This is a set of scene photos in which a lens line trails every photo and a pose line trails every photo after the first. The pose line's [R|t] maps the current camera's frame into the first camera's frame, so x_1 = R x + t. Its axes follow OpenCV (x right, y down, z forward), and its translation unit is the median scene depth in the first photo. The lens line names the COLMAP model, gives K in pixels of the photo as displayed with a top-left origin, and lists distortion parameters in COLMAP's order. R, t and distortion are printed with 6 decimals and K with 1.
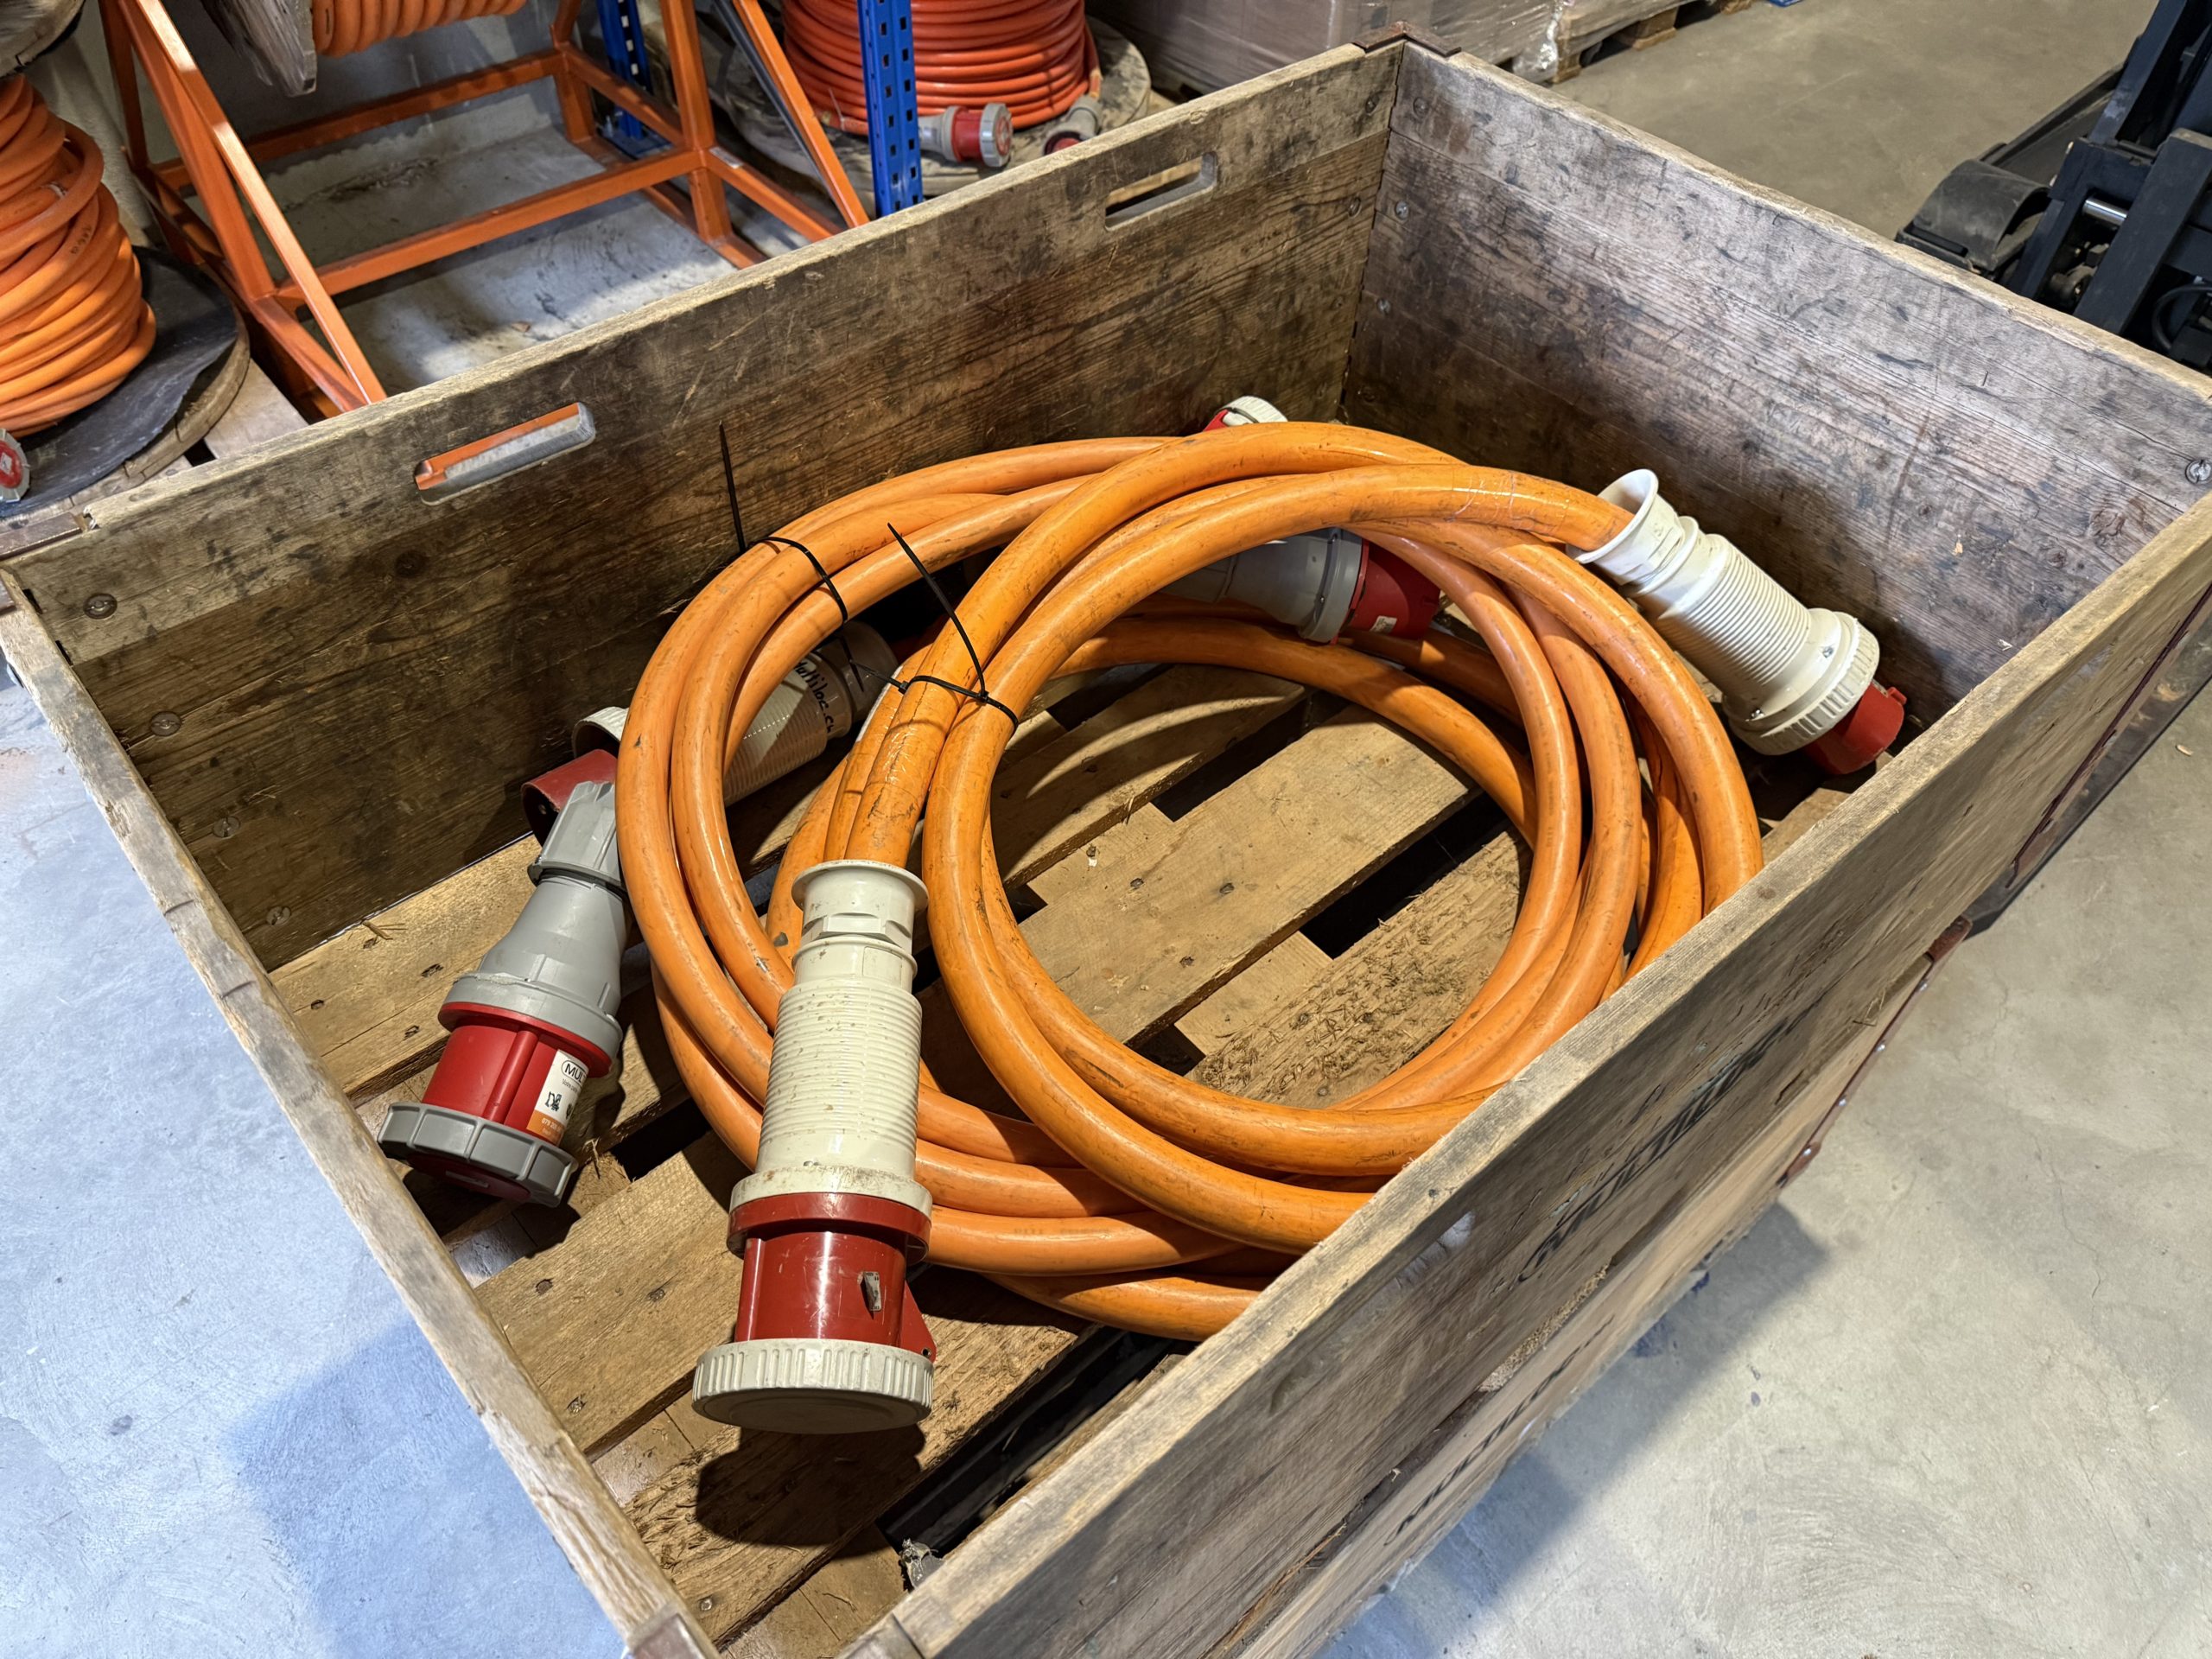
lens RADIAL K [[1581.7, 0, 1106.0], [0, 1581.7, 829.5], [0, 0, 1]] dist [0.002312, -0.000332]
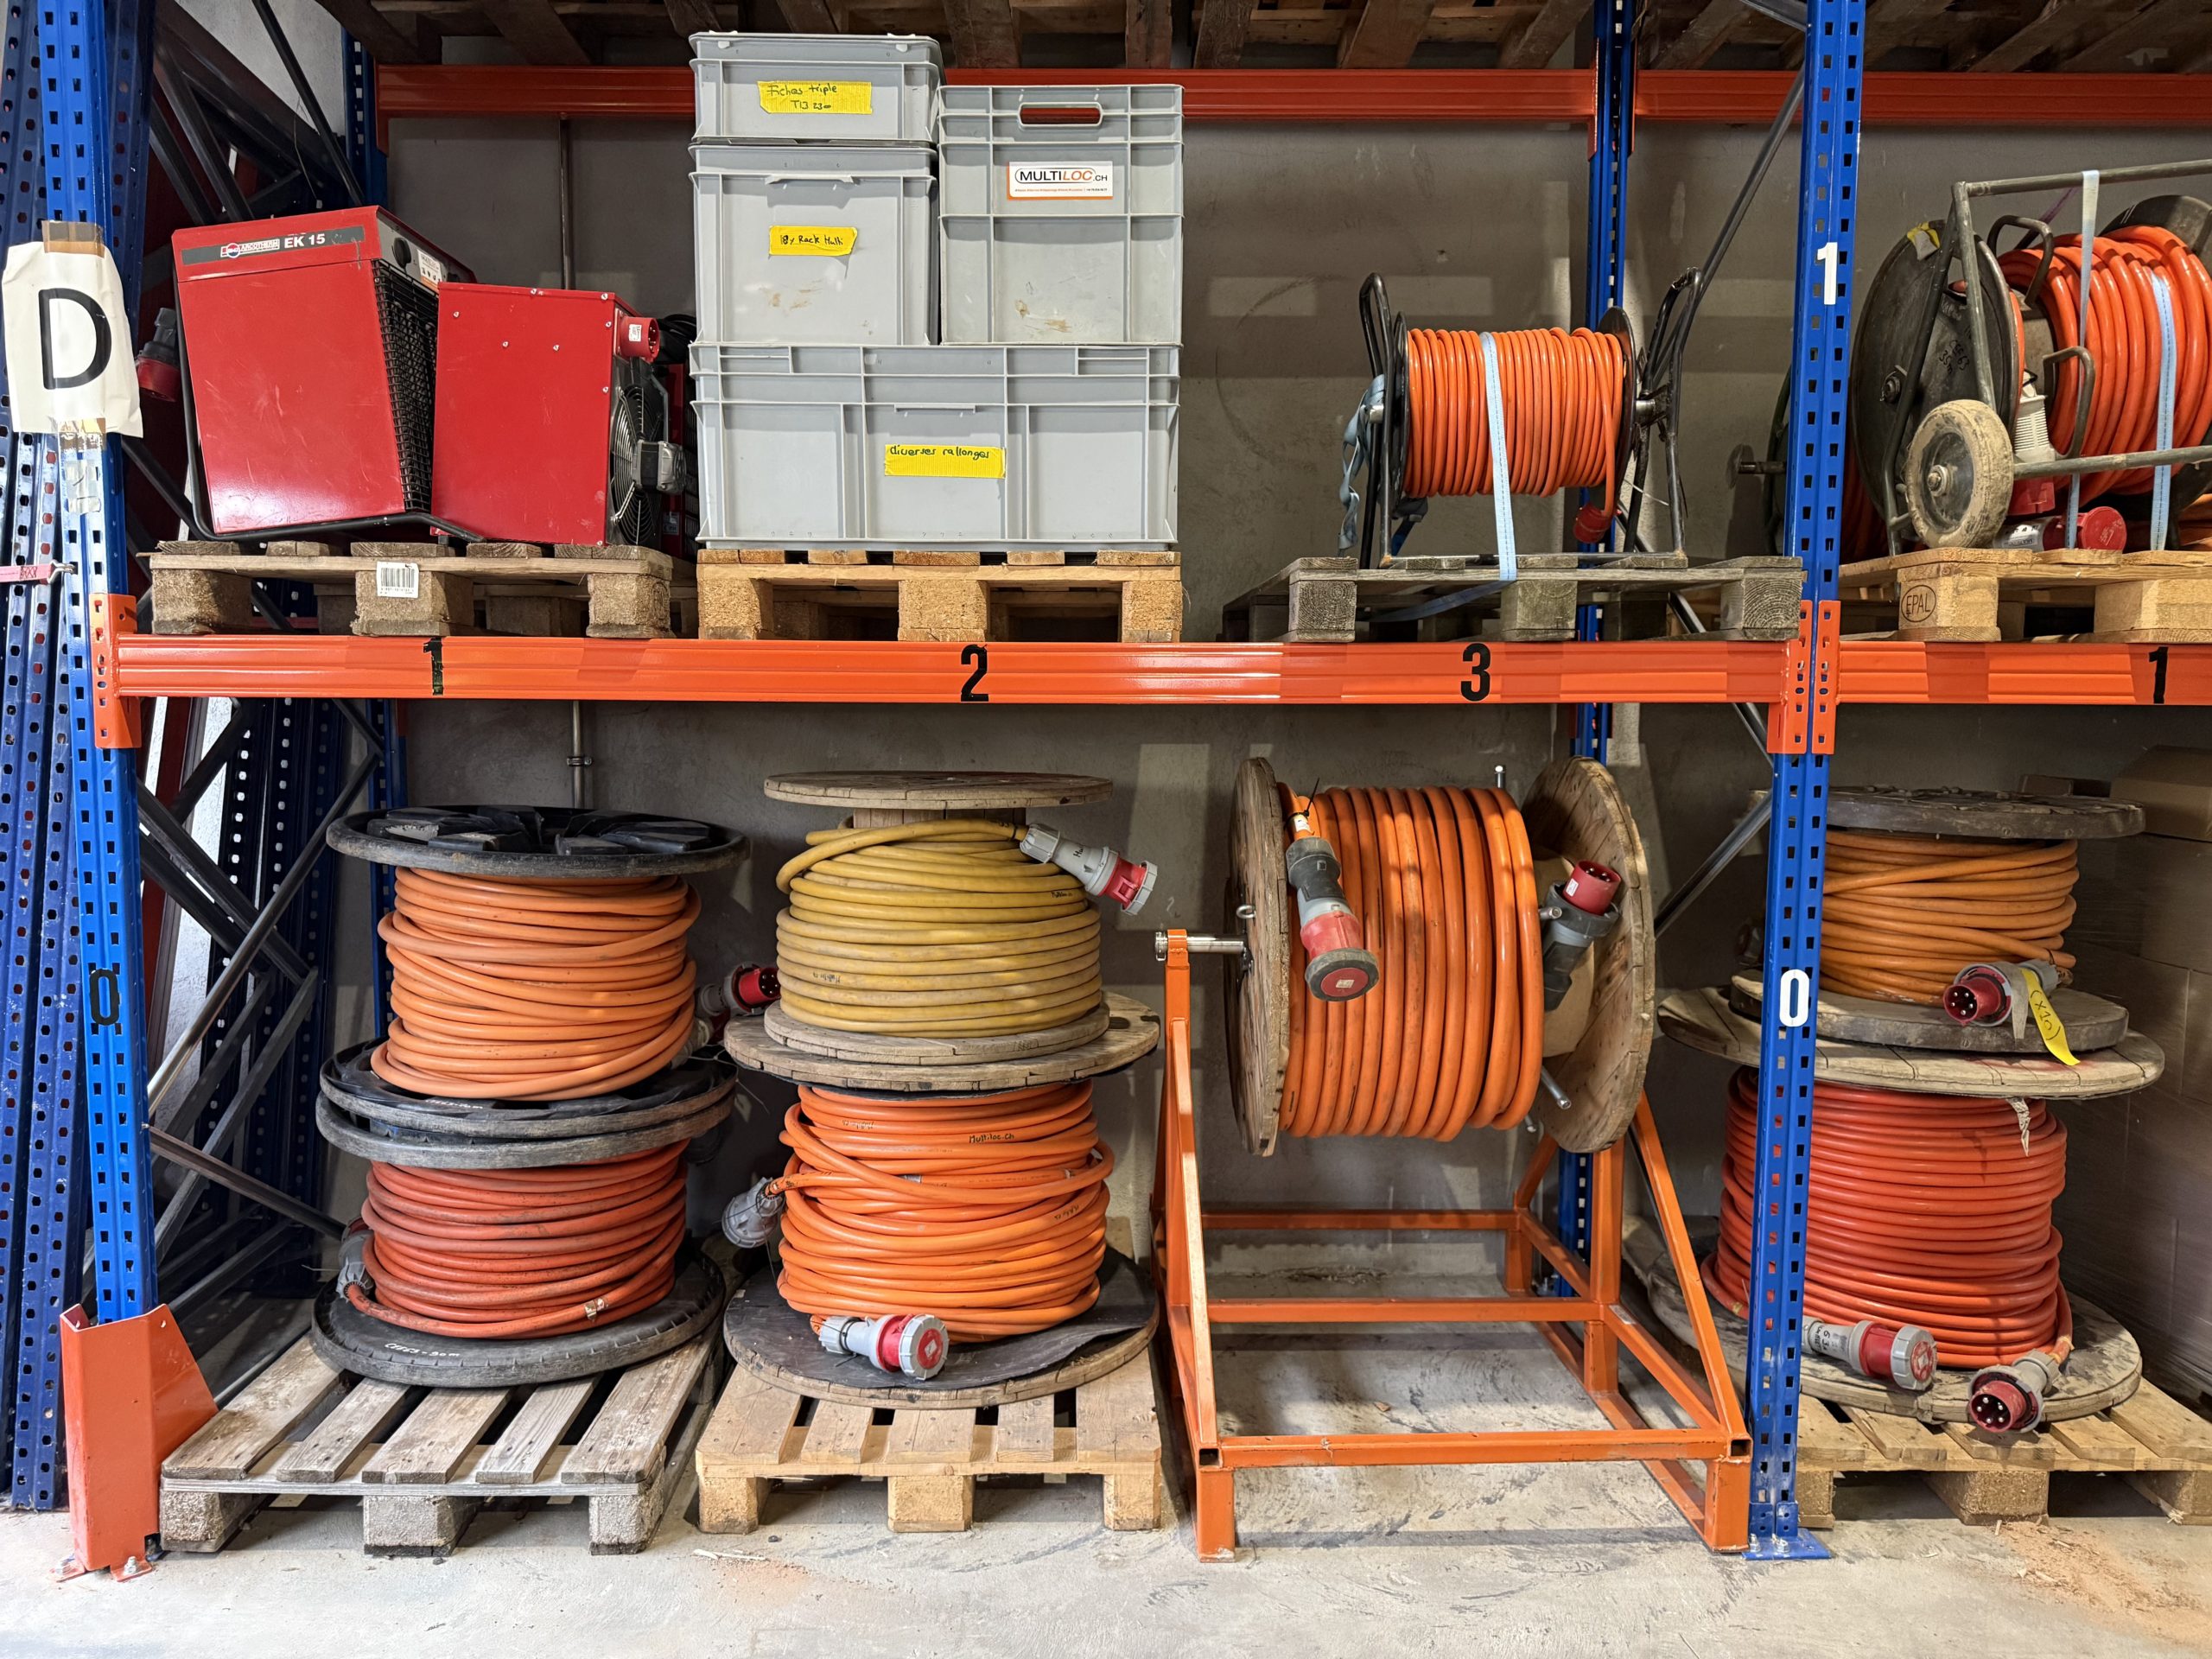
lens RADIAL K [[1581.7, 0, 1106.0], [0, 1581.7, 829.5], [0, 0, 1]] dist [0.002312, -0.000332]
pose [[0.776862, 0.026298, -0.629121, 0.136600], [-0.464507, 0.698476, -0.544393, 0.072101], [0.425110, 0.715150, 0.554836, 0.052972]]
